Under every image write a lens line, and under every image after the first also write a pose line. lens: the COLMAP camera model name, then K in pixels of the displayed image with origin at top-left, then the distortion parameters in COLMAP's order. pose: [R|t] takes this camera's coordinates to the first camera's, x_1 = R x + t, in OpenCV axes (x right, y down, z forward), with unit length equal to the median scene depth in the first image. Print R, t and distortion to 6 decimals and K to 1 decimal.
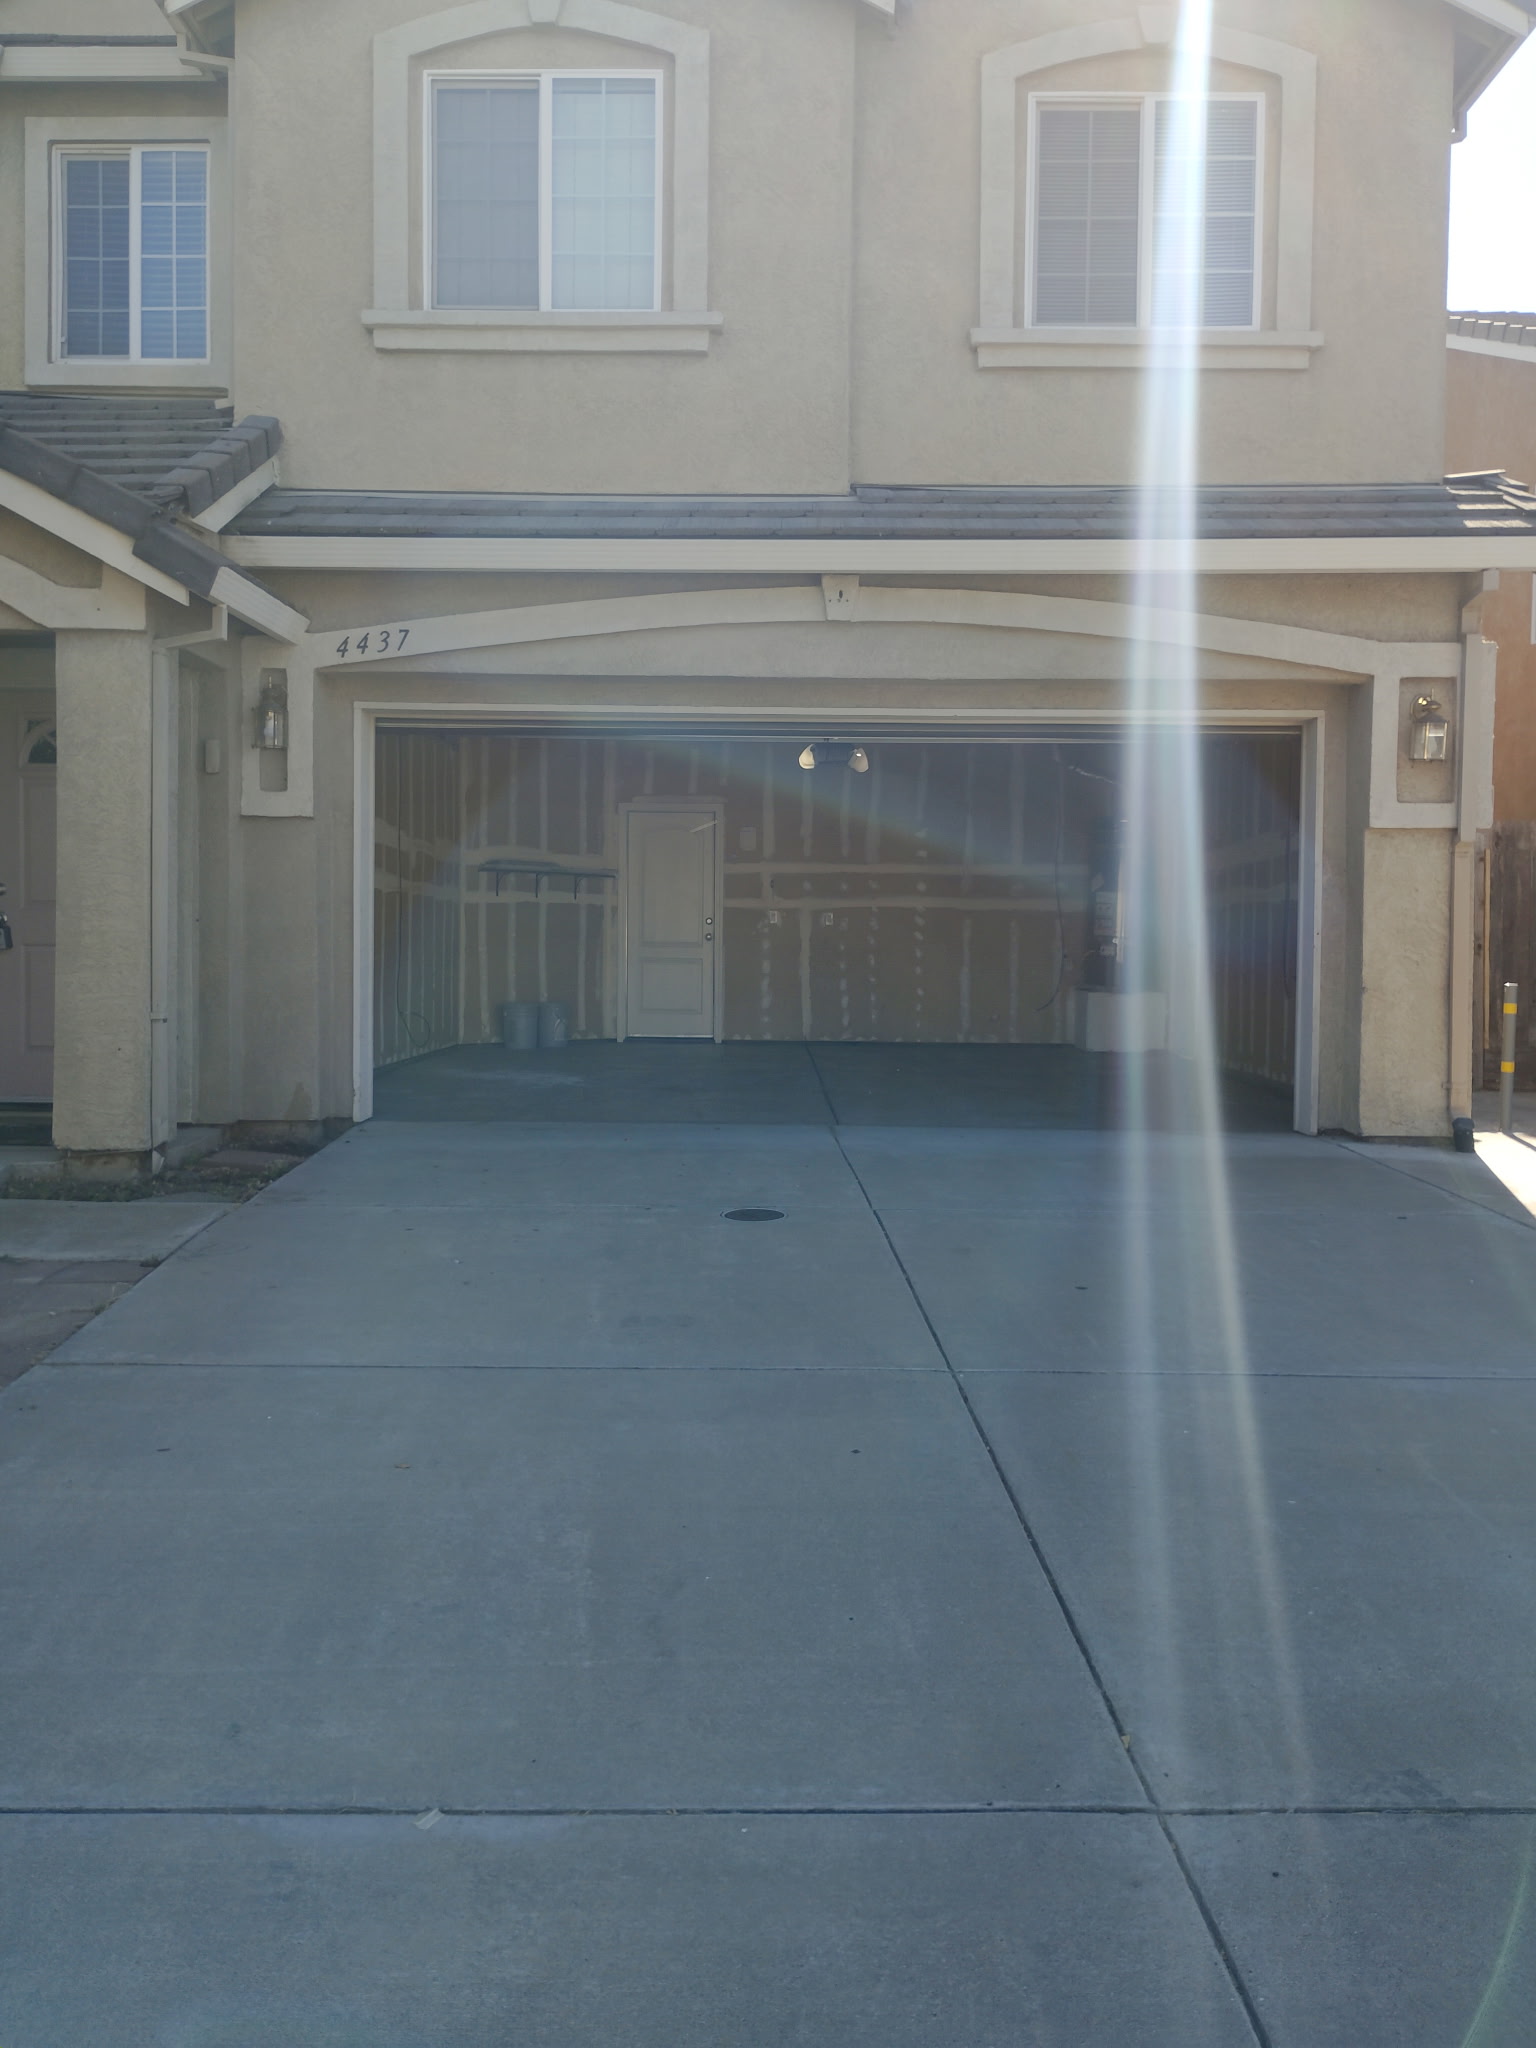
lens RADIAL K [[1724.5, 0, 764.9], [0, 1724.5, 1006.6], [0, 0, 1]] dist [0.042428, -0.038234]
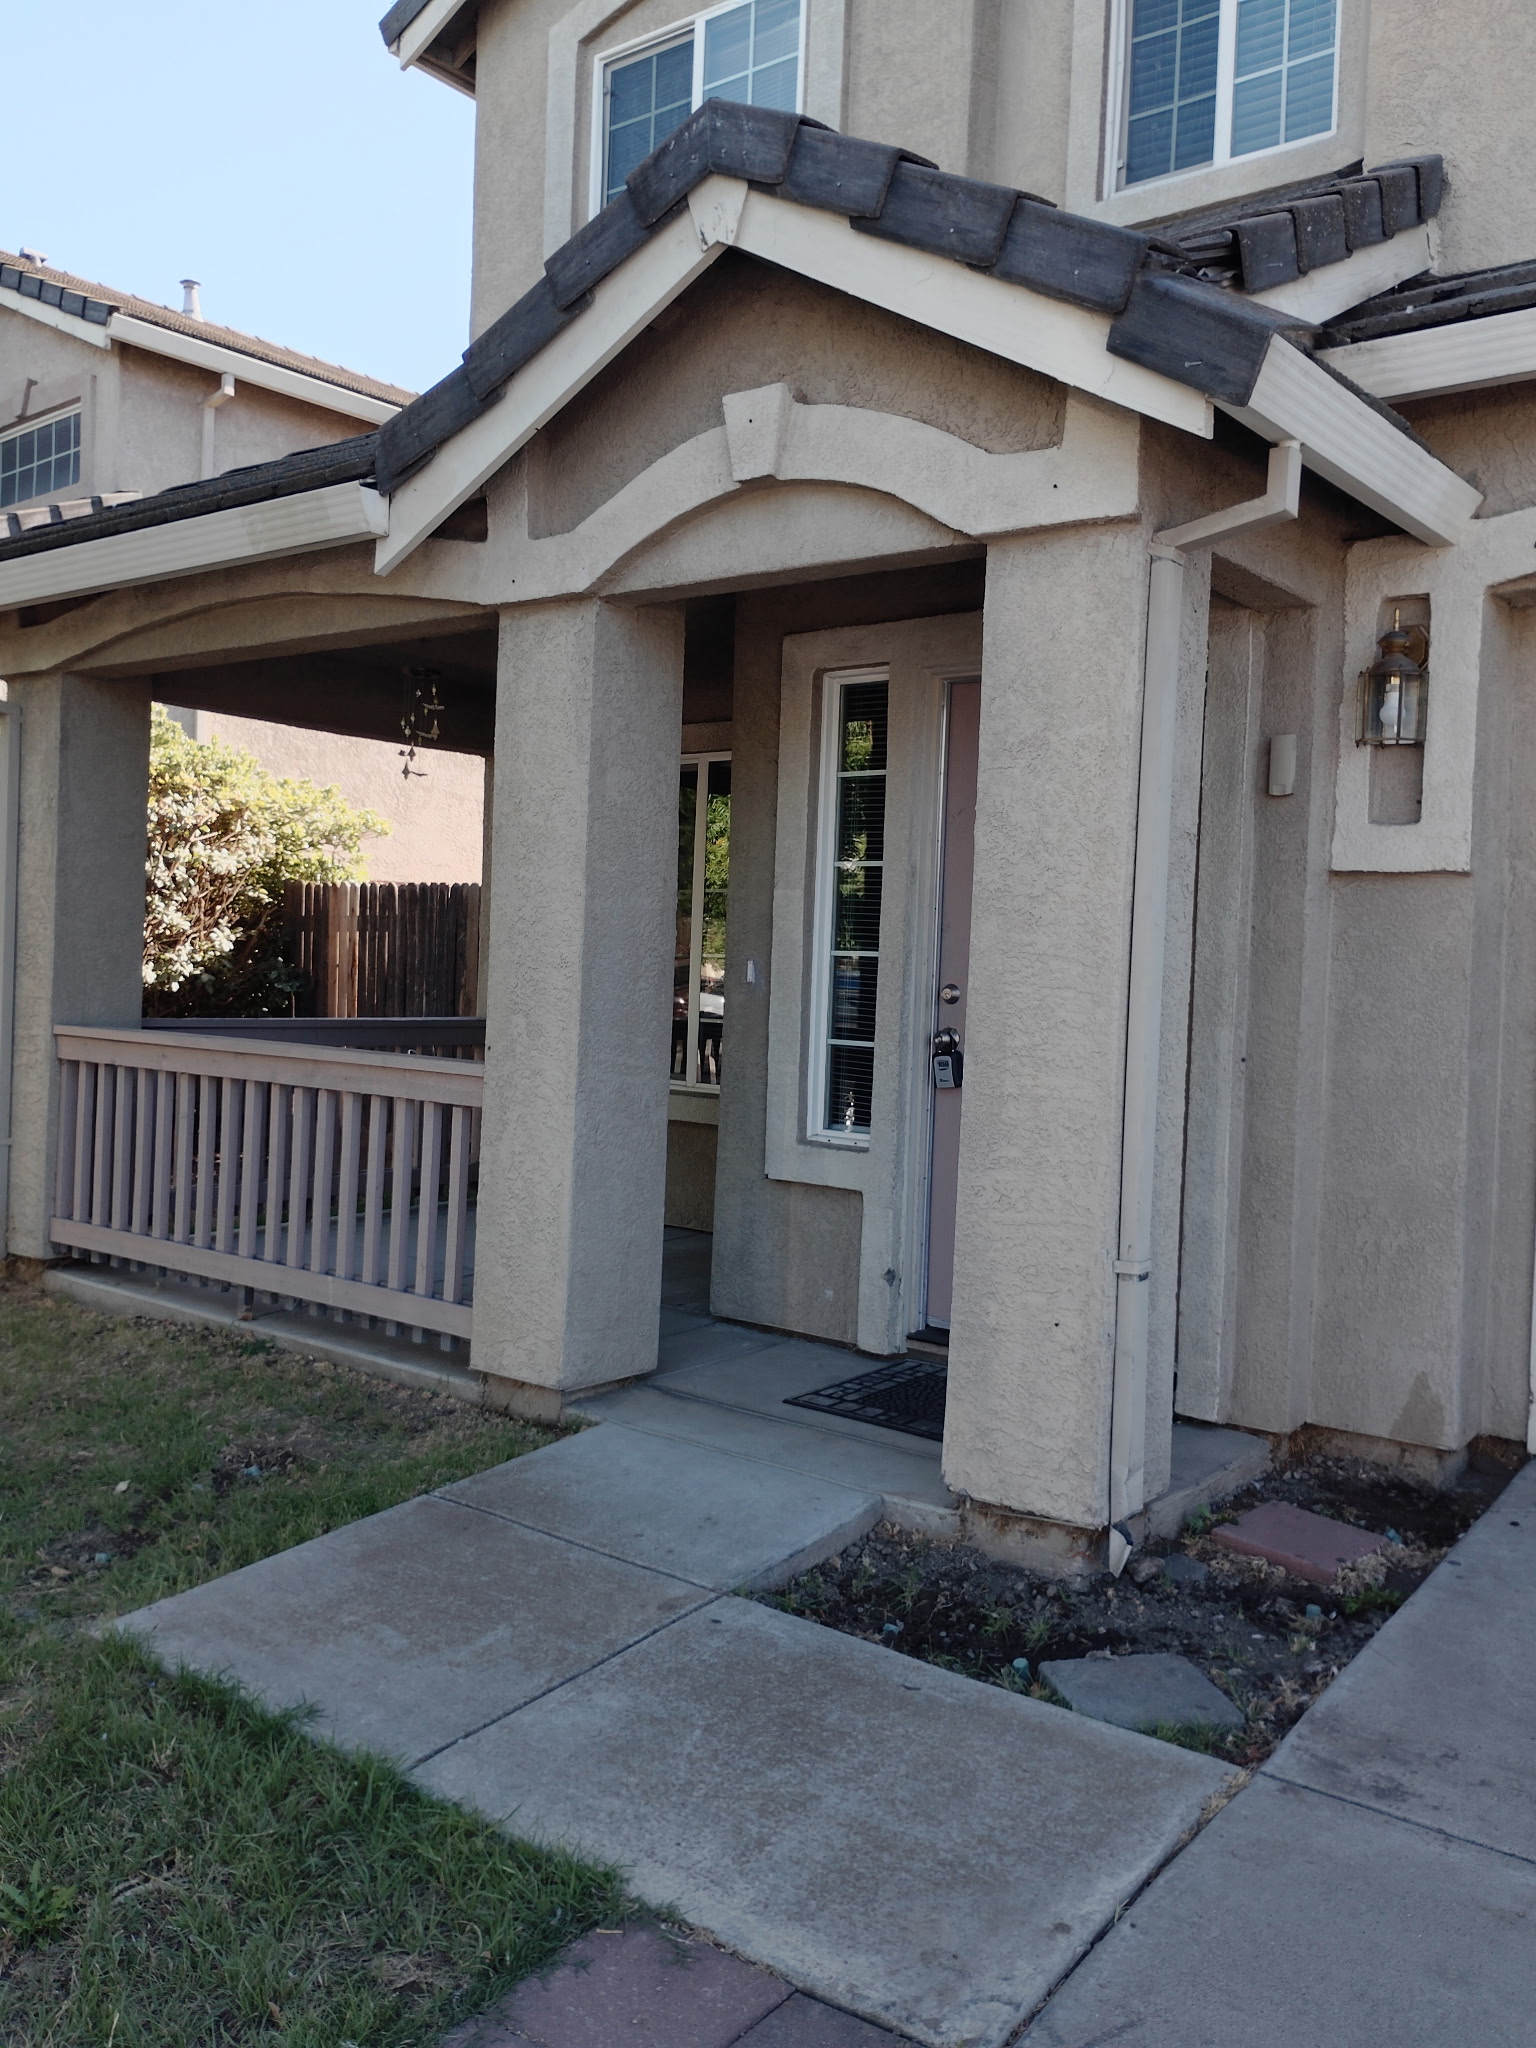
lens RADIAL K [[1724.5, 0, 772.2], [0, 1724.5, 1005.0], [0, 0, 1]] dist [0.042428, -0.038234]
pose [[0.798382, 0.030668, -0.601370, -0.117768], [-0.048401, 0.998739, -0.013324, -0.054330], [0.600203, 0.039745, 0.798859, 0.475809]]
